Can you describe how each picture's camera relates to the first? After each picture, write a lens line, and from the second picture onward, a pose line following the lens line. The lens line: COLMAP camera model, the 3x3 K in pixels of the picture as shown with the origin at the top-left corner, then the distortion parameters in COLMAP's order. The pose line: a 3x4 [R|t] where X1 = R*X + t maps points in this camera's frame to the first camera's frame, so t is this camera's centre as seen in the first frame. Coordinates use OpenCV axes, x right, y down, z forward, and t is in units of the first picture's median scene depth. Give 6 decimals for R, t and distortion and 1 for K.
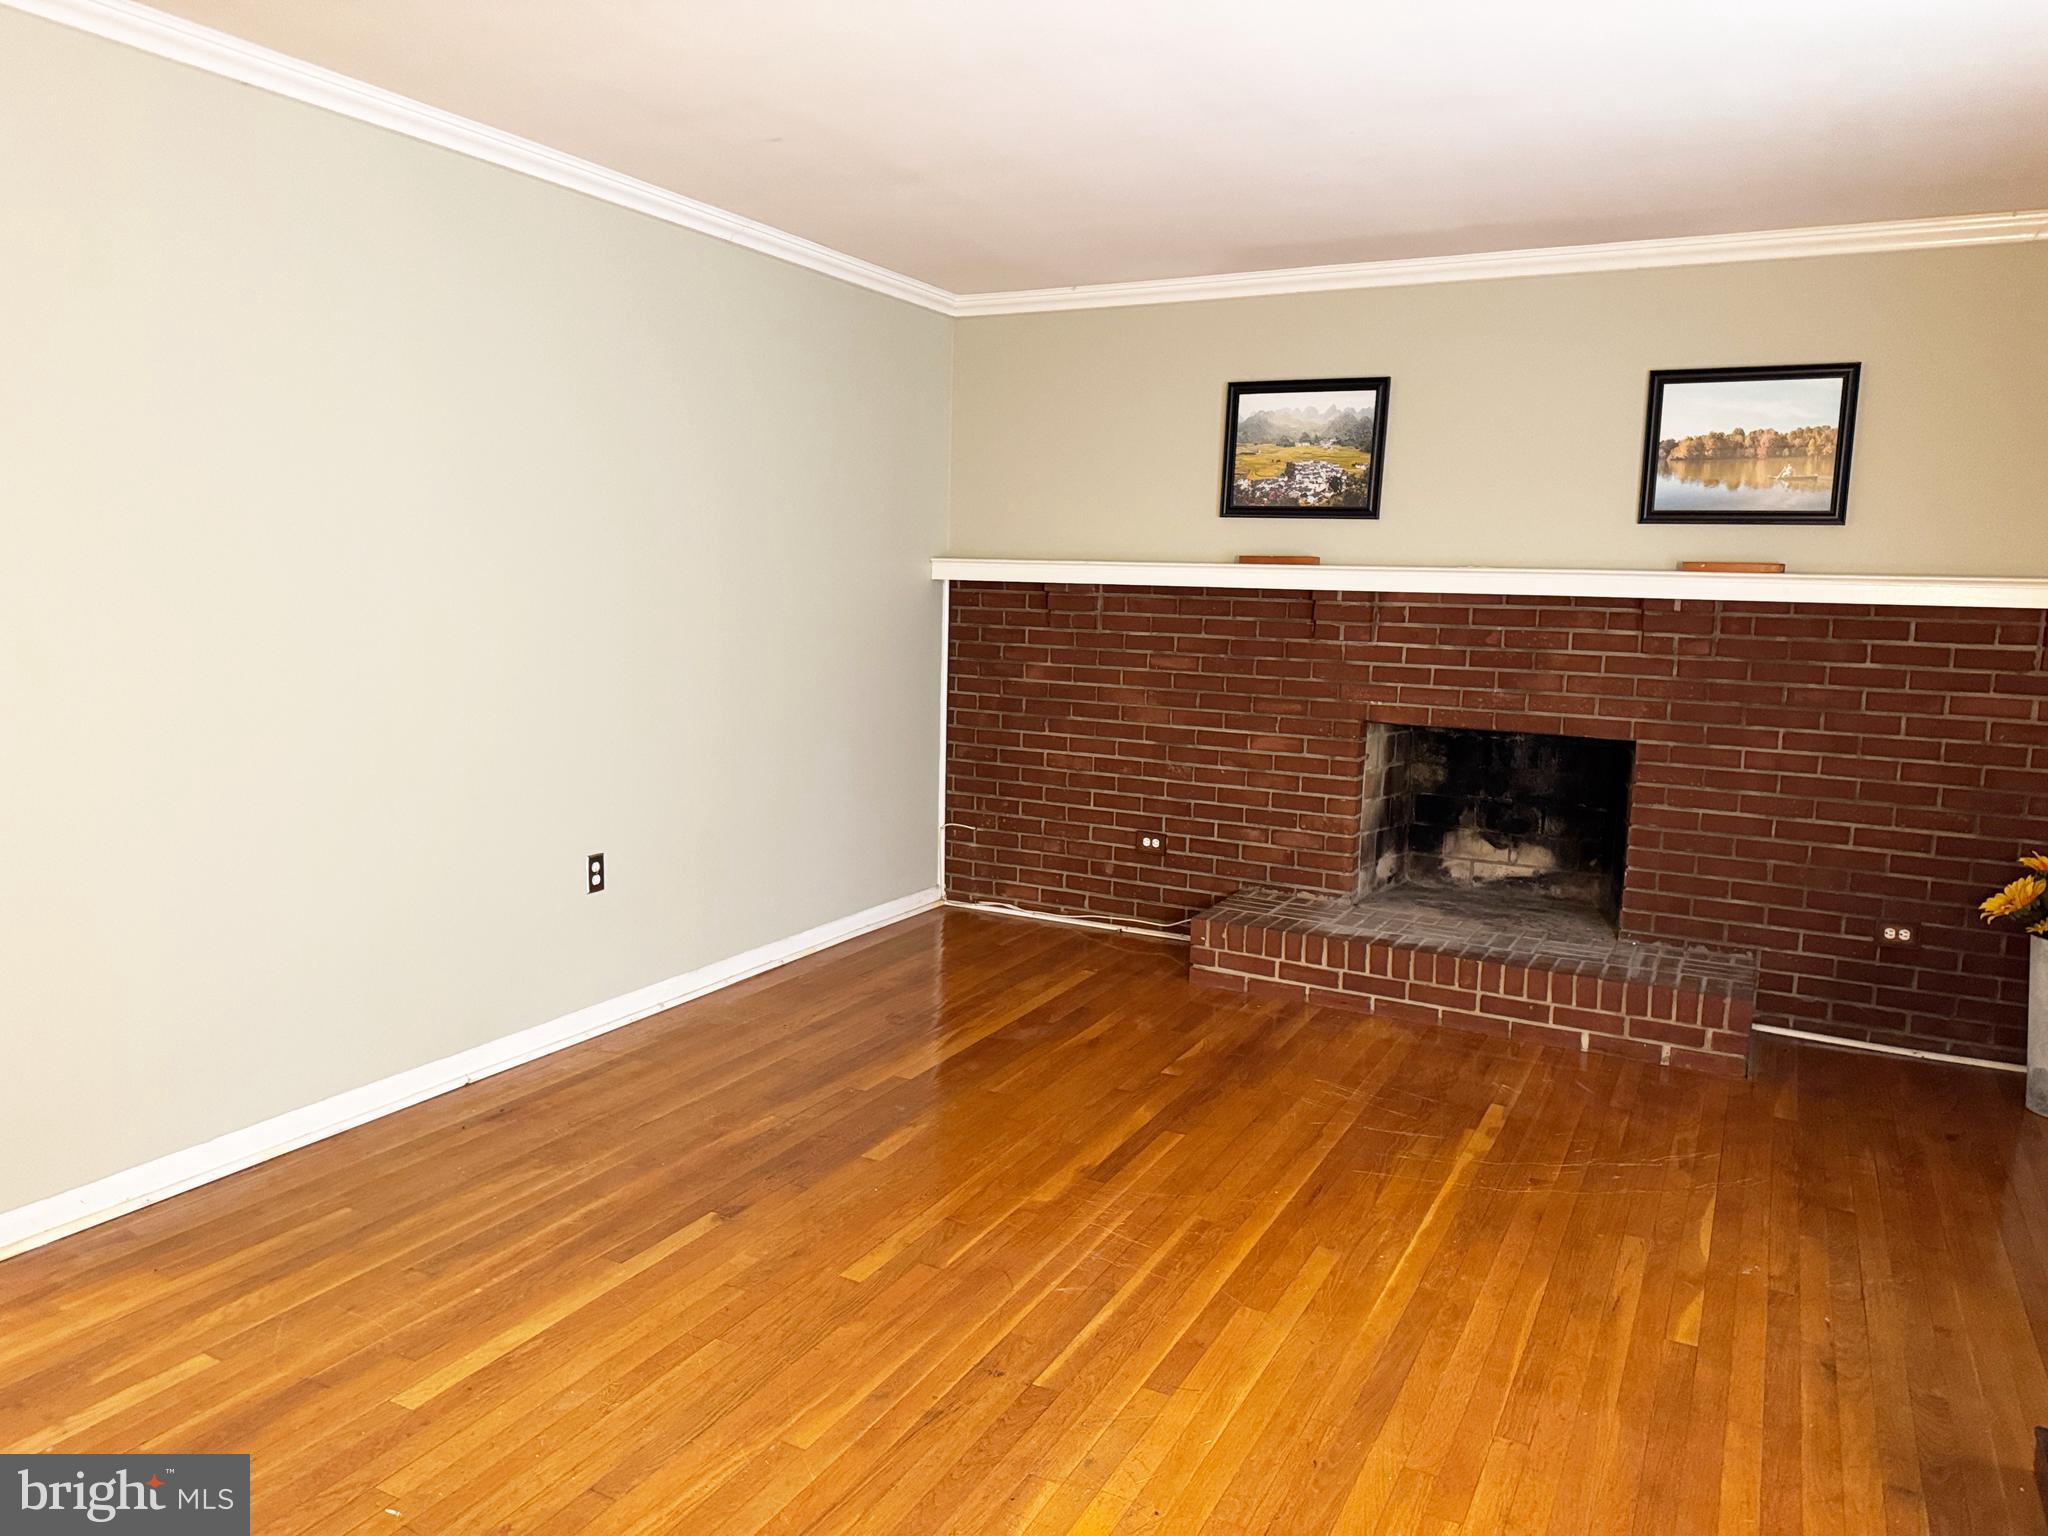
lens RADIAL K [[1437.0, 0, 1032.9], [0, 1437.0, 769.7], [0, 0, 1]] dist [0.137794, -0.190651]
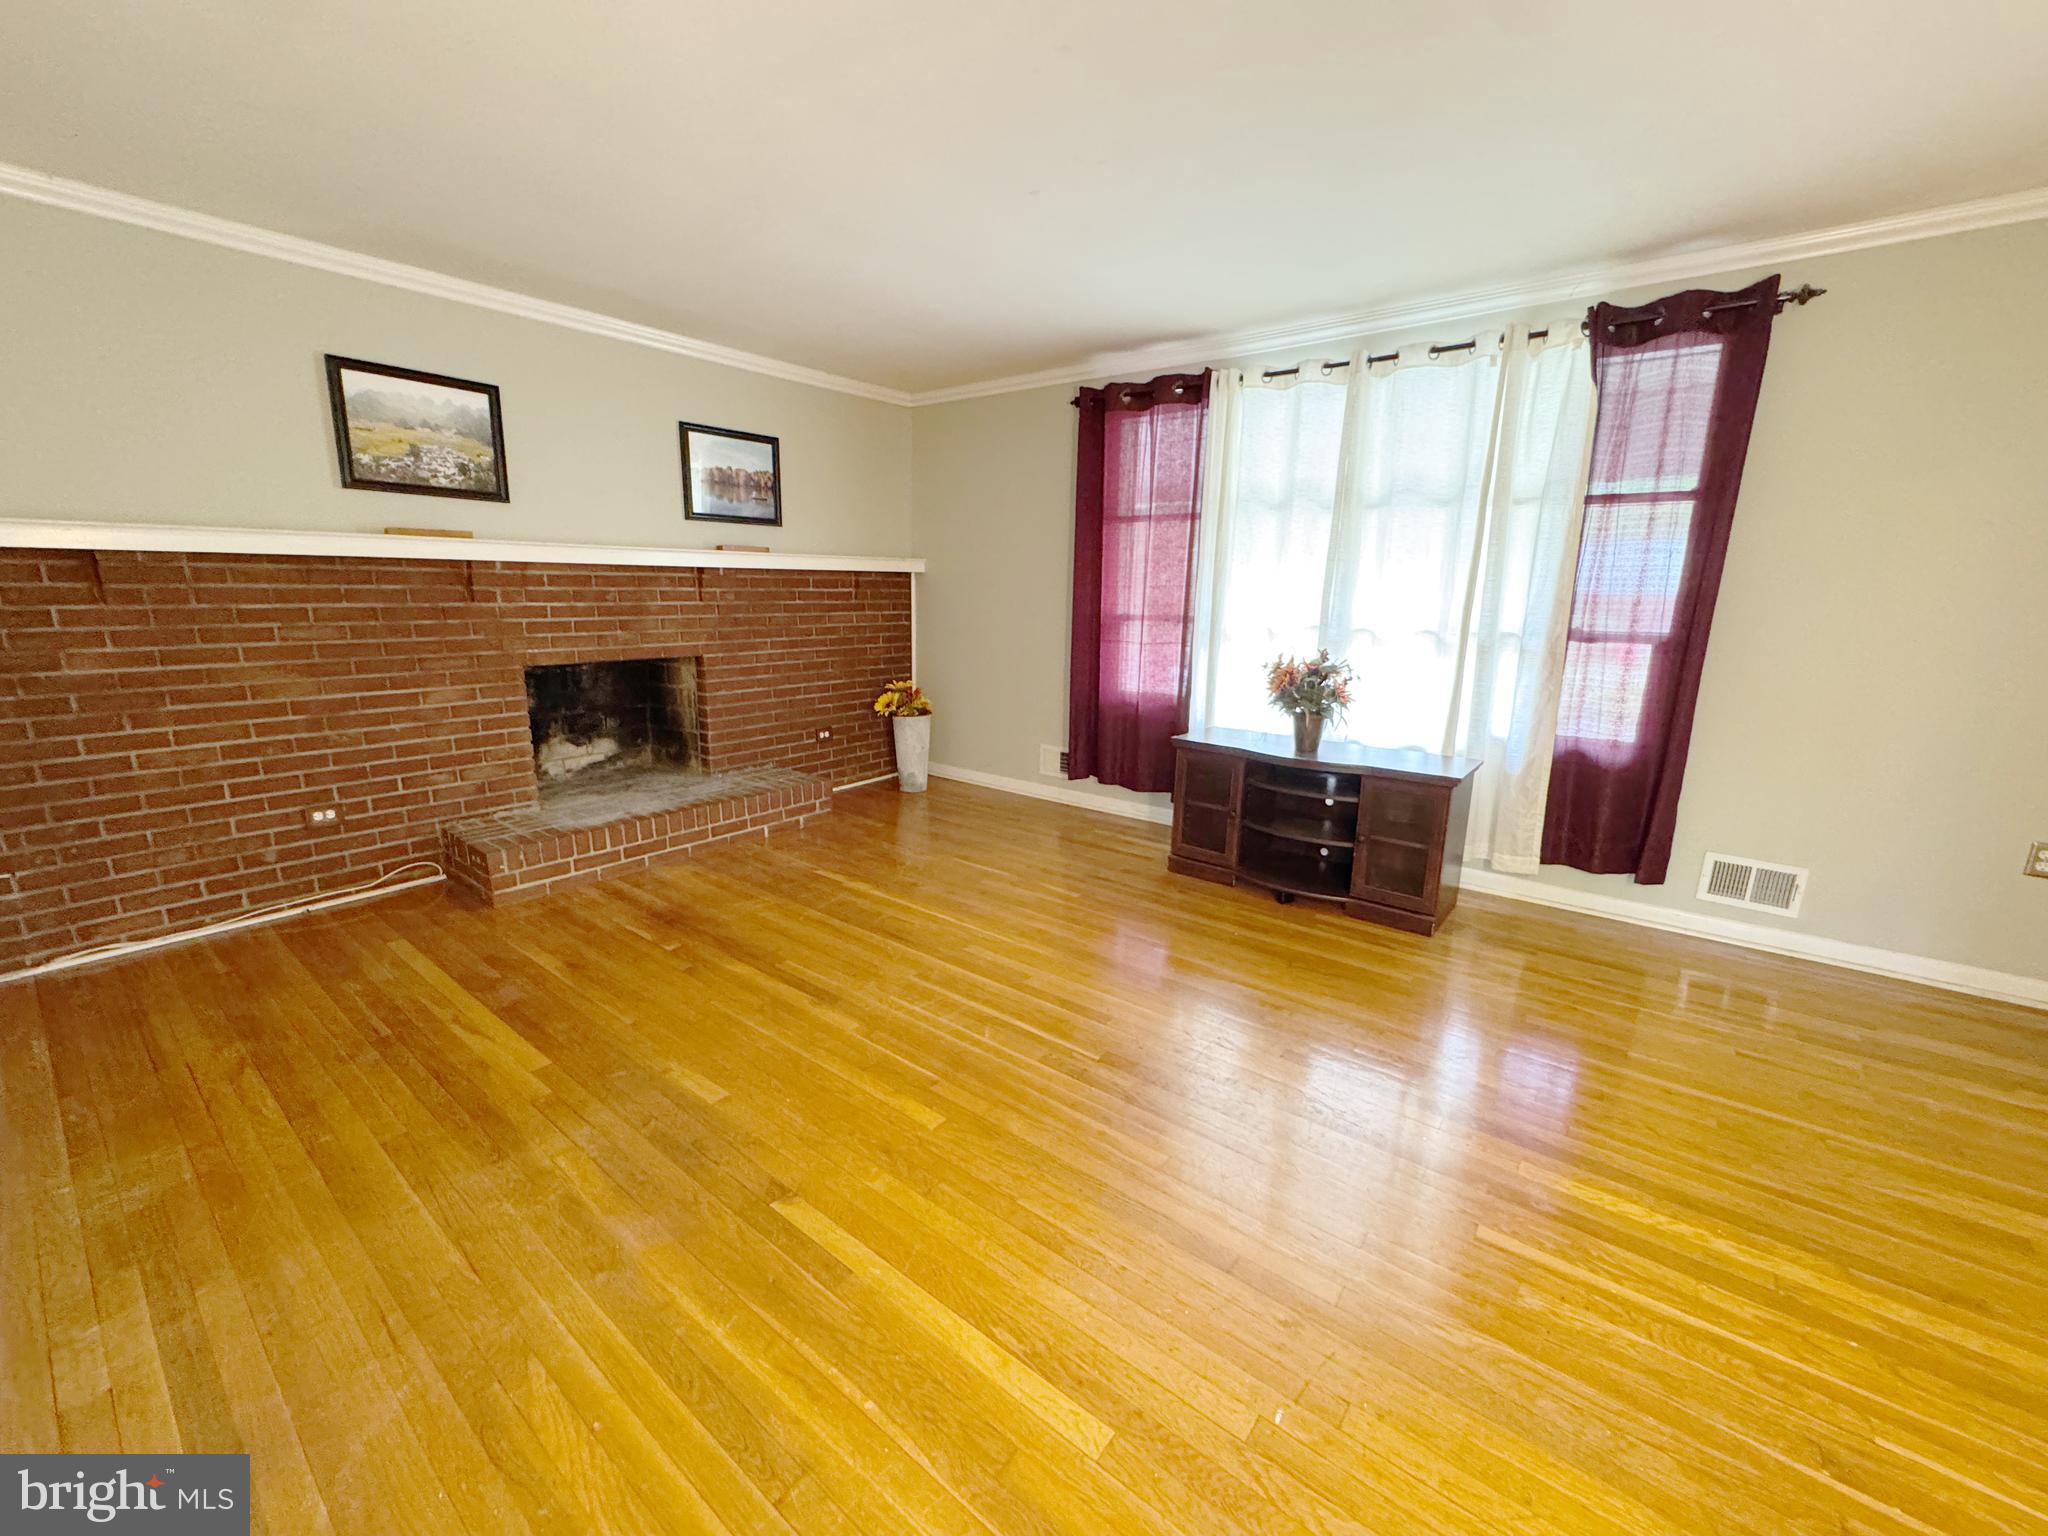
lens RADIAL K [[816.2, 0, 1022.5], [0, 816.2, 764.2], [0, 0, 1]] dist [-0.004167, 0.000605]
pose [[0.186422, -0.232233, 0.954628, -0.394124], [0.128048, 0.969117, 0.210752, -0.045079], [-0.974090, 0.082949, 0.210402, 0.433212]]
